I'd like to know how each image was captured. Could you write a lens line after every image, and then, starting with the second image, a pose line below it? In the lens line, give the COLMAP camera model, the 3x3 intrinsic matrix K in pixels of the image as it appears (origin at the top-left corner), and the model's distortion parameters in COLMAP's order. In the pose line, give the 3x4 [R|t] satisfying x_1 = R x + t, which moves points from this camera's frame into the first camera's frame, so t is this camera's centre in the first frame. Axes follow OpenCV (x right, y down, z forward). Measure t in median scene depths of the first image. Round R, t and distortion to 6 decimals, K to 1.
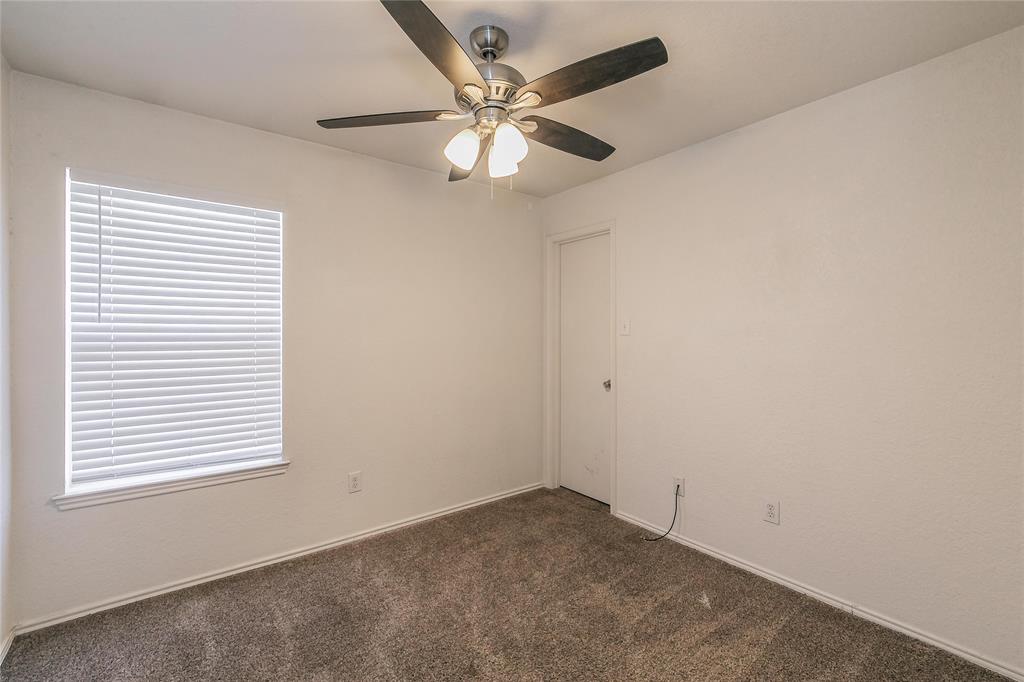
lens RADIAL K [[441.8, 0, 511.9], [0, 441.8, 335.4], [0, 0, 1]] dist [0.002176, 0.000091]
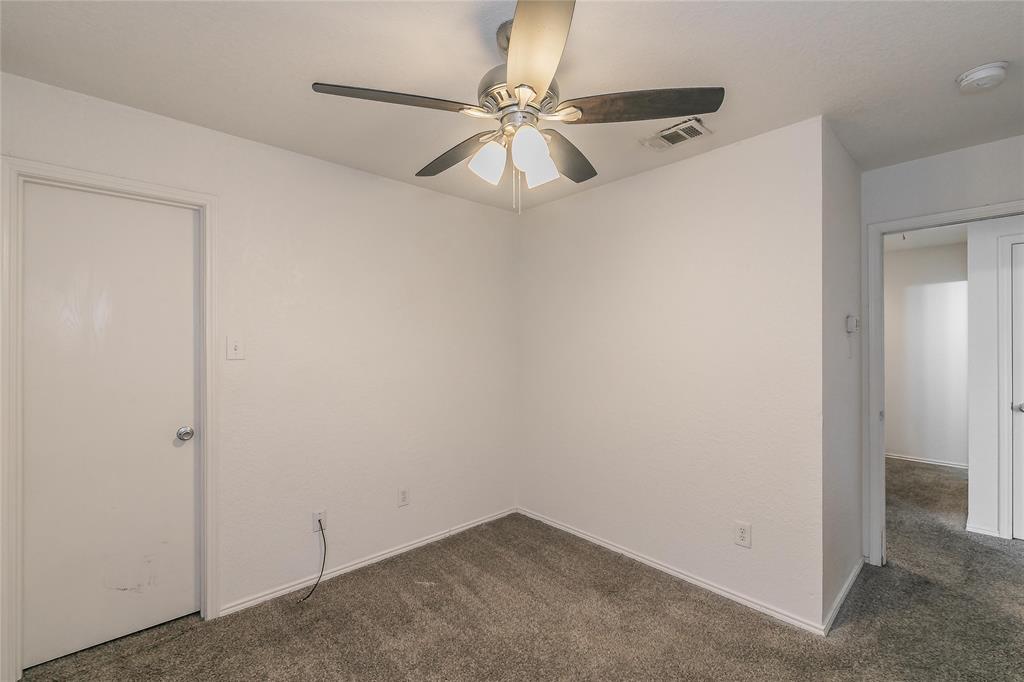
lens RADIAL K [[441.8, 0, 512.4], [0, 441.8, 343.9], [0, 0, 1]] dist [0.002176, 0.000091]
pose [[-0.075929, 0.001675, 0.997112, -0.631450], [0.012086, 0.999927, -0.000760, -0.026241], [-0.997040, 0.011993, -0.075943, 0.725446]]
